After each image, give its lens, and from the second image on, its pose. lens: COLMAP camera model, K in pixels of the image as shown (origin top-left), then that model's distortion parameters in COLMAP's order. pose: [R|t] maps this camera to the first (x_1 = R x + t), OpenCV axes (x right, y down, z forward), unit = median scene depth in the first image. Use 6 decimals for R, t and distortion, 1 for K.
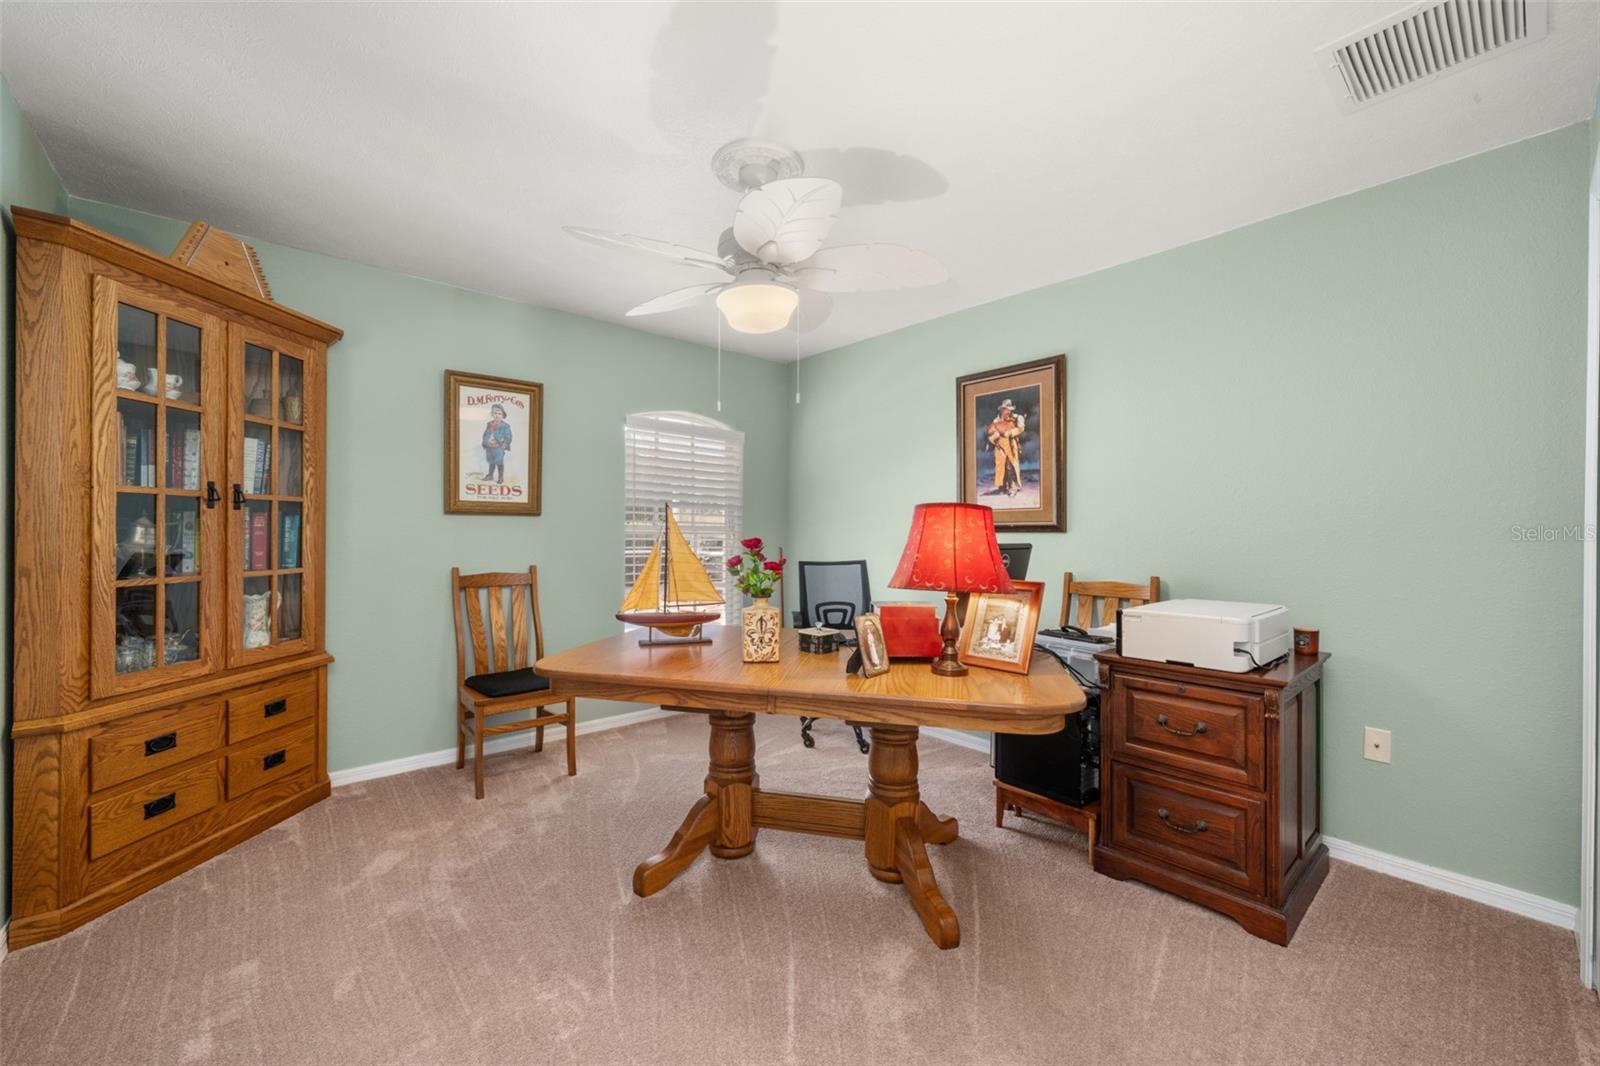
lens RADIAL K [[631.6, 0, 800.0], [0, 631.6, 533.0], [0, 0, 1]] dist [0.000013, -0.000005]
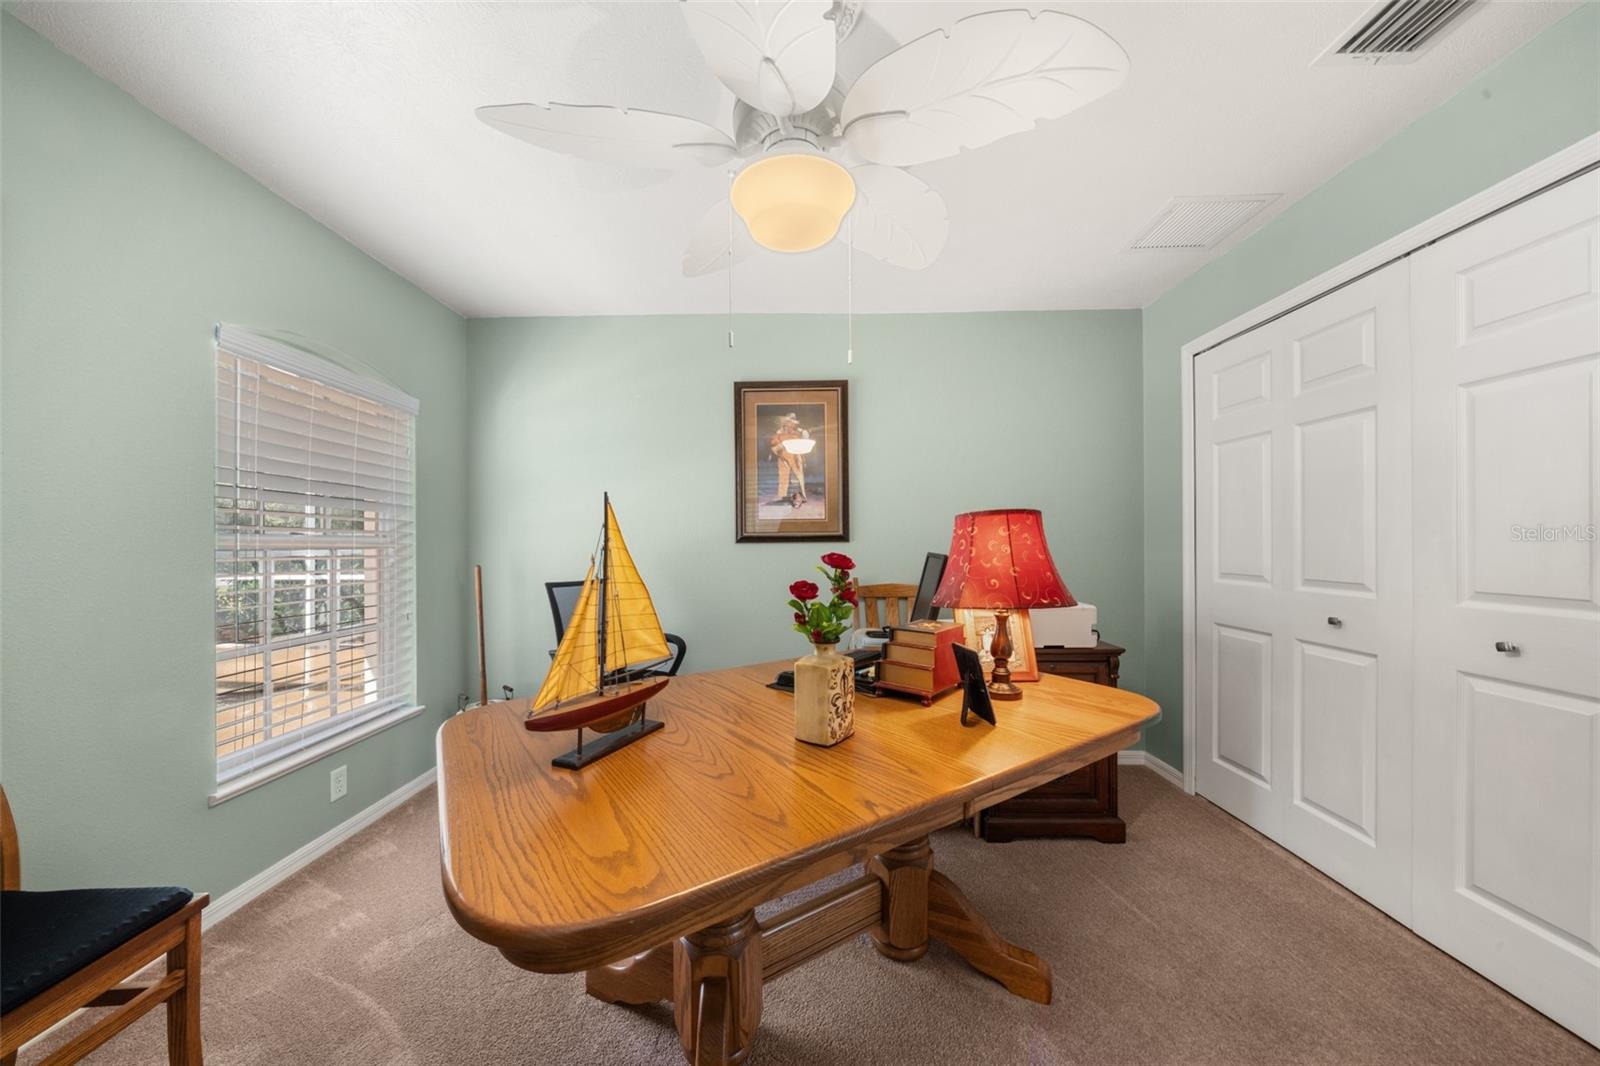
lens RADIAL K [[538.1, 0, 775.4], [0, 538.1, 540.8], [0, 0, 1]] dist [-0.004615, -0.000074]
pose [[0.683800, -0.005962, 0.729645, -0.344234], [0.009627, 0.999953, -0.000852, -0.002983], [-0.729606, 0.007606, 0.683825, 0.440098]]
